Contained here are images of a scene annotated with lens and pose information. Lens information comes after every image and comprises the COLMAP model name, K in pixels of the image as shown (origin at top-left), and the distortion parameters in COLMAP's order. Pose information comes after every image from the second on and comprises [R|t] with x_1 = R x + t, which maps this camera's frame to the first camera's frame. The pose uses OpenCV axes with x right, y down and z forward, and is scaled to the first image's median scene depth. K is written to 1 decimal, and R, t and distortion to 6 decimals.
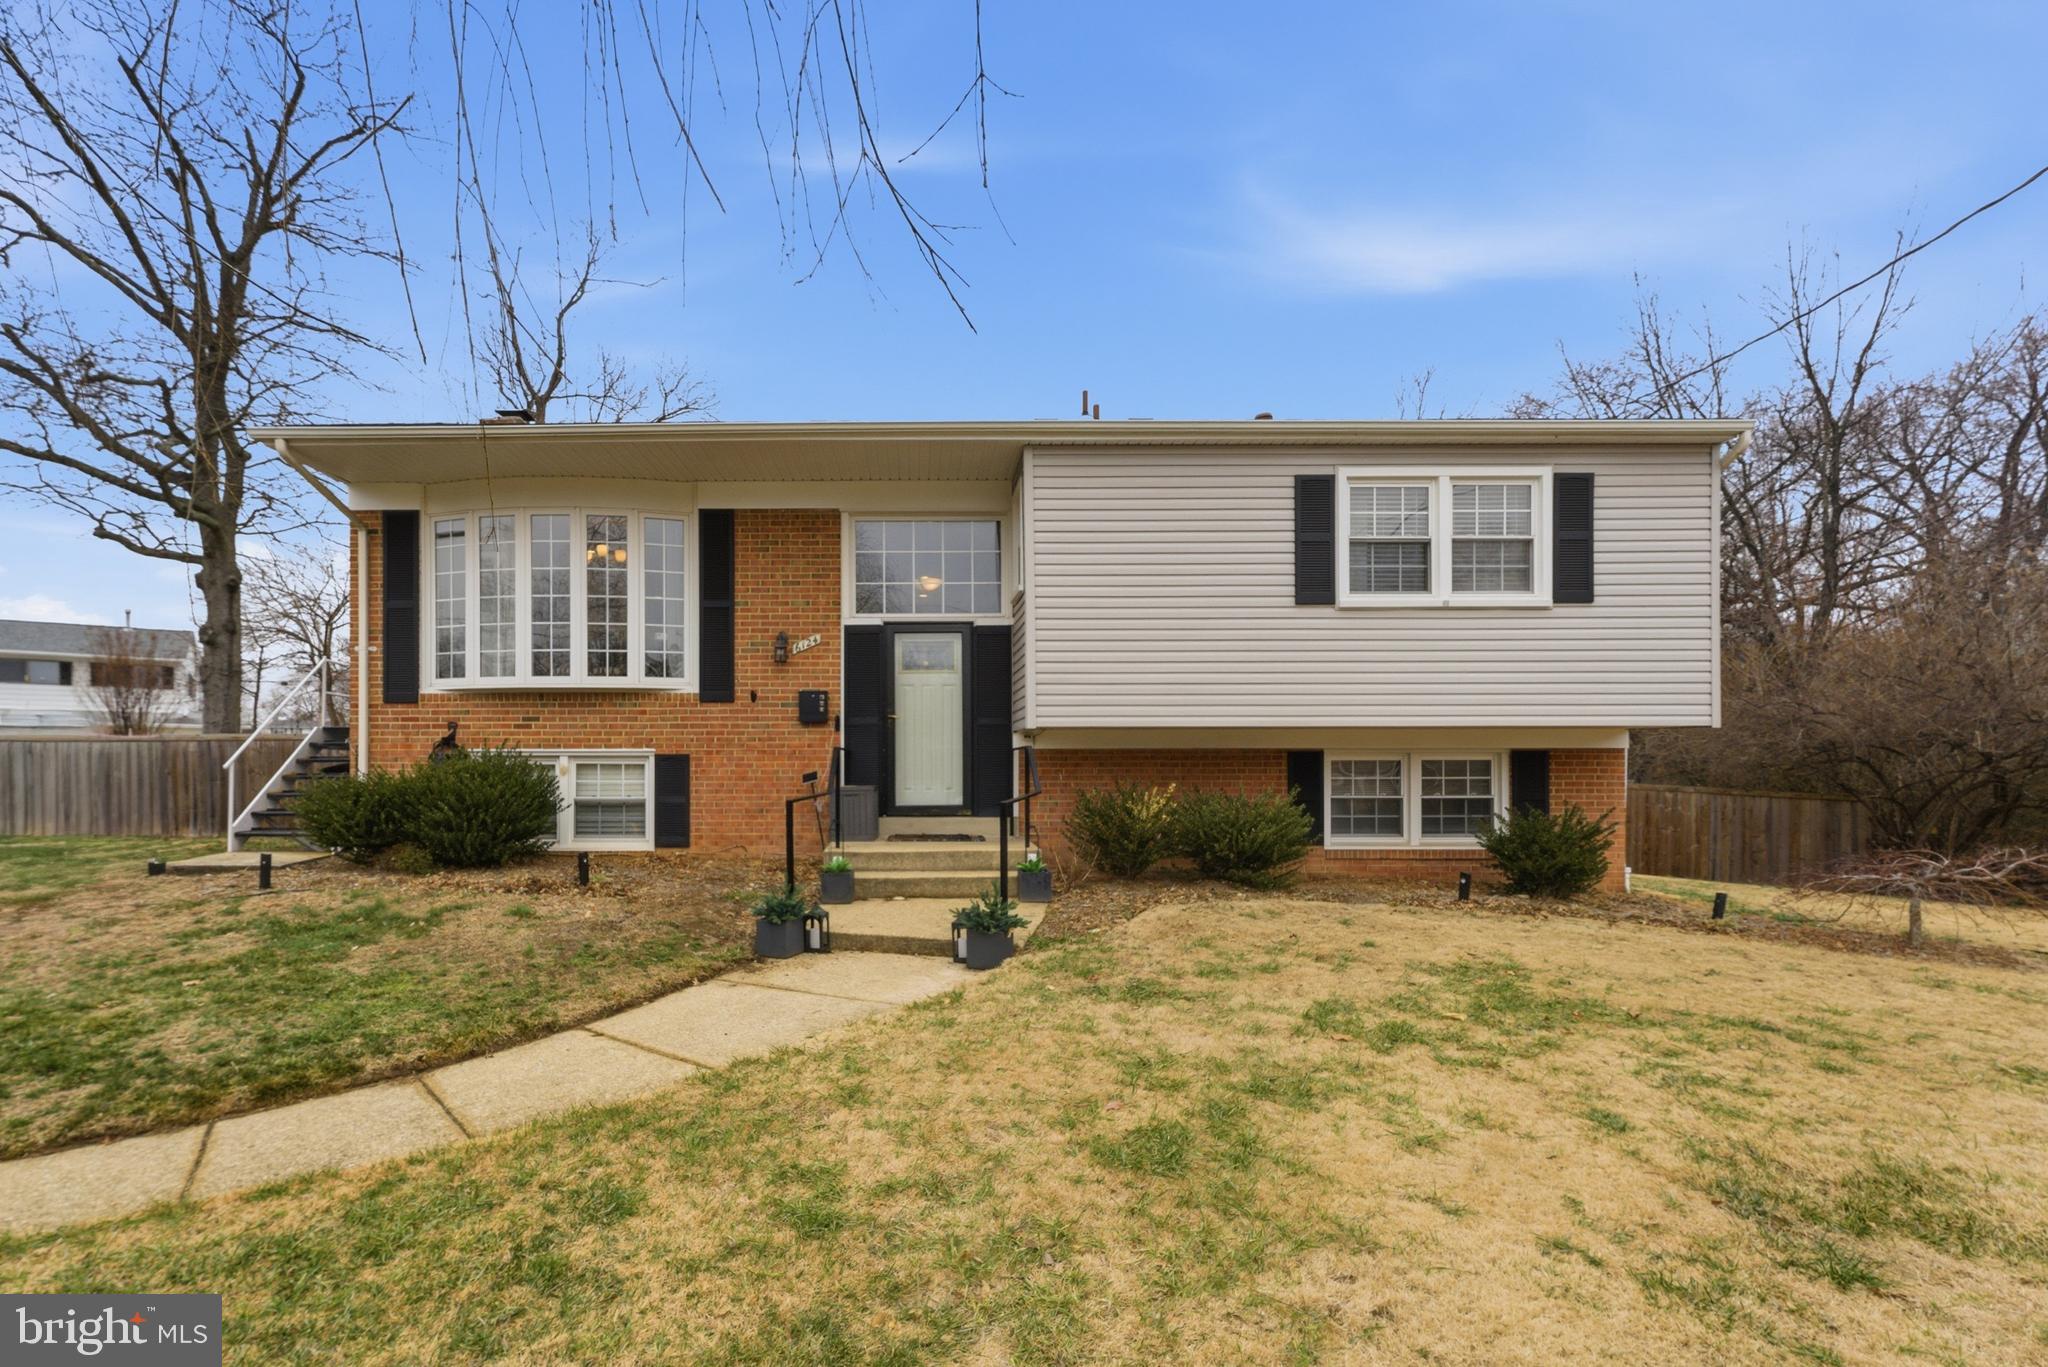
lens RADIAL K [[949.7, 0, 924.5], [0, 949.7, 754.9], [0, 0, 1]] dist [0.001805, 0.000385]
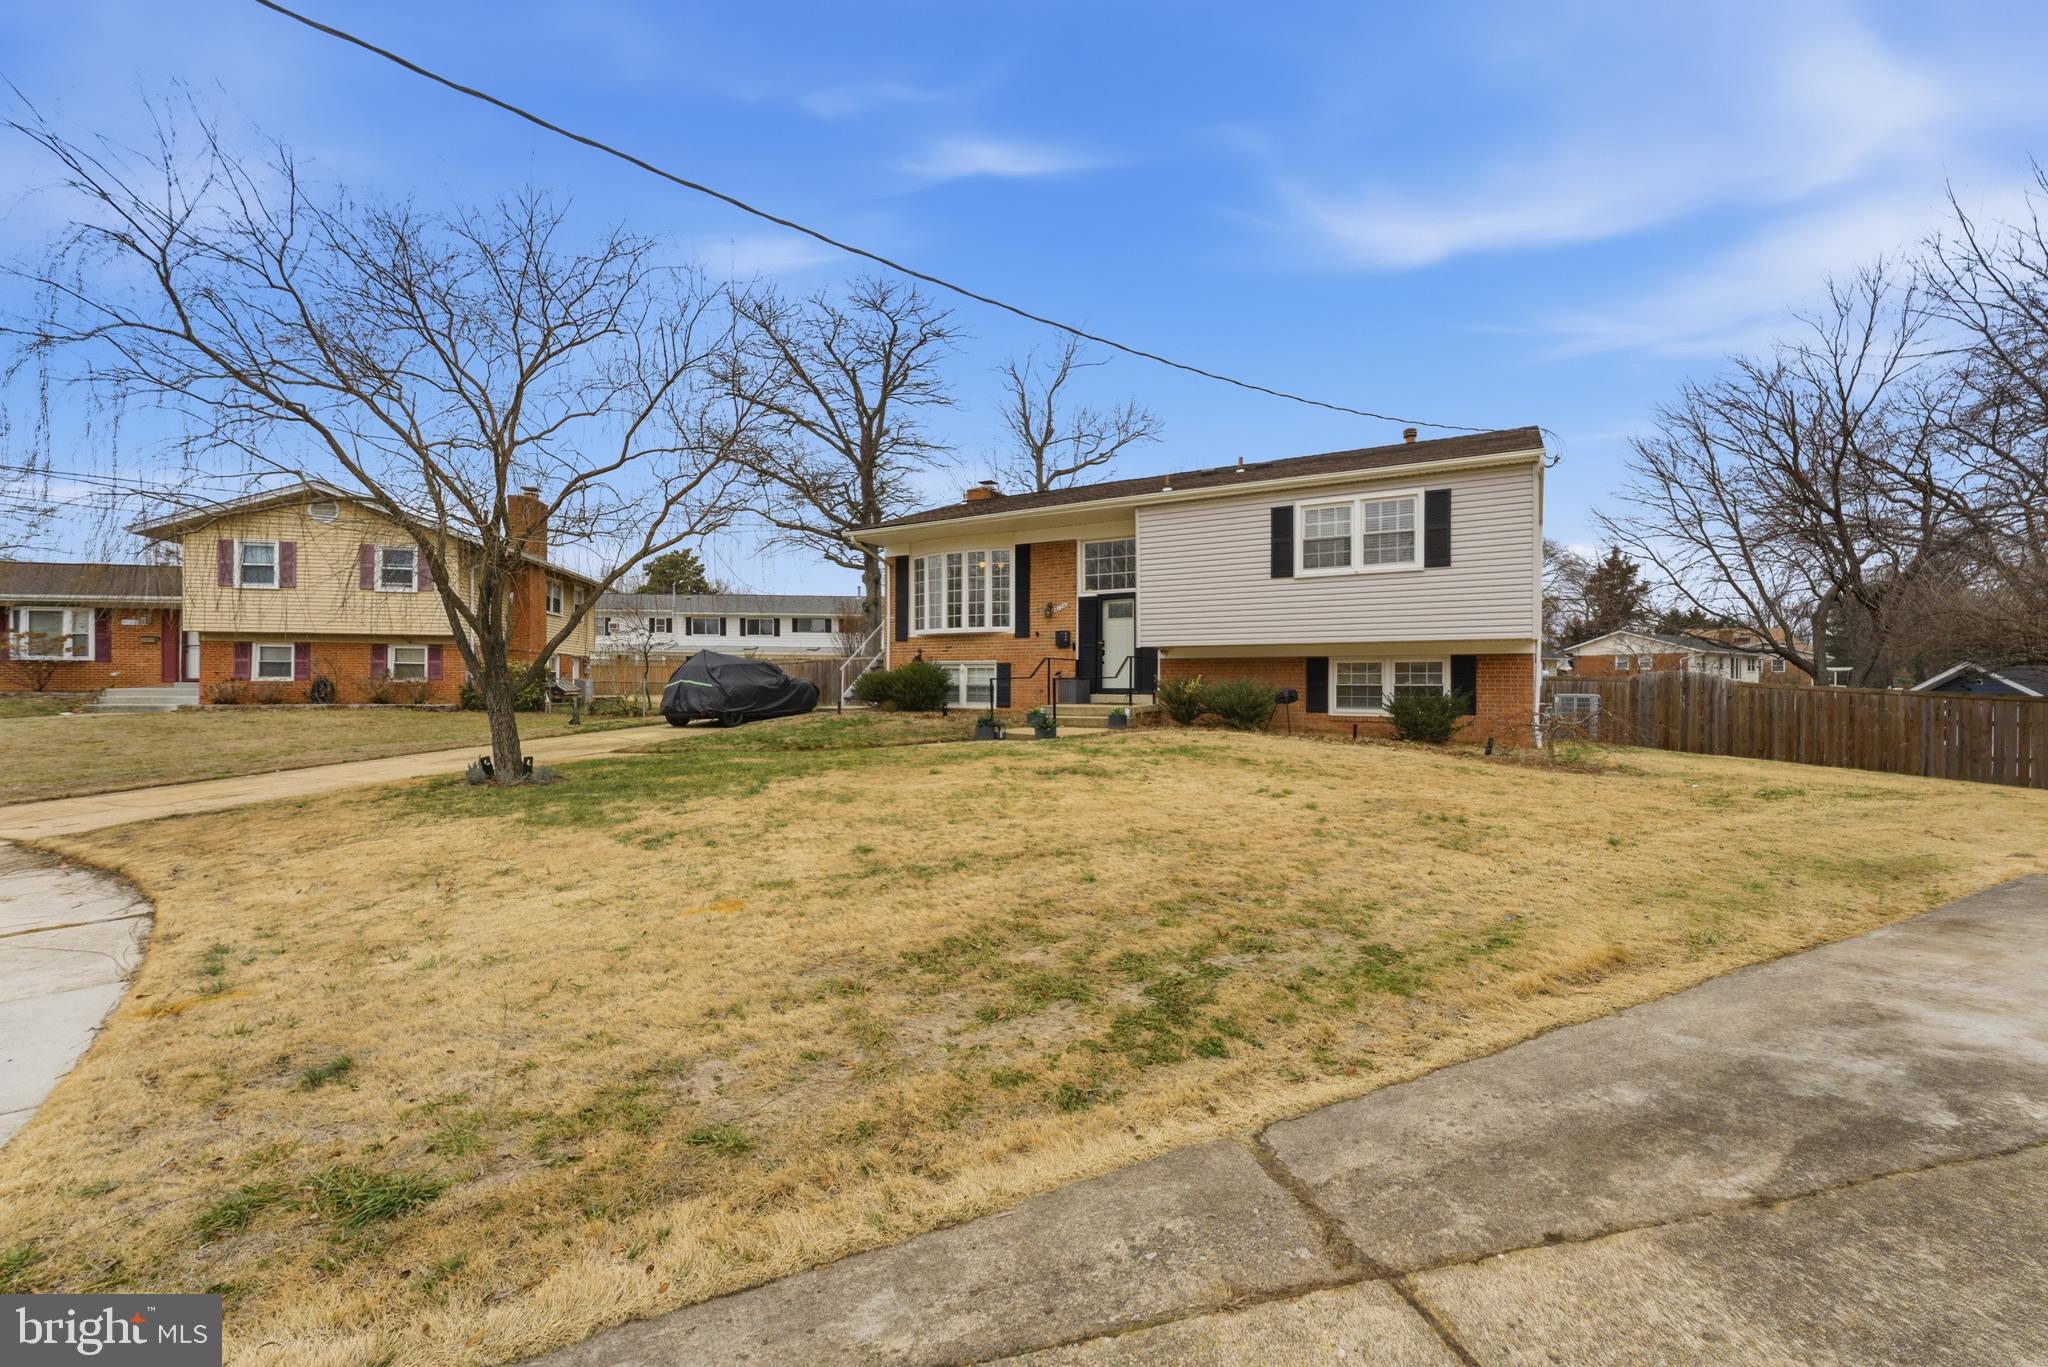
lens RADIAL K [[827.3, 0, 1026.8], [0, 827.3, 669.7], [0, 0, 1]] dist [-0.001653, 0.000302]
pose [[0.867690, -0.004984, -0.497081, 0.685740], [0.001422, 0.999971, -0.007545, 0.028066], [0.497104, 0.005840, 0.867671, -0.556443]]
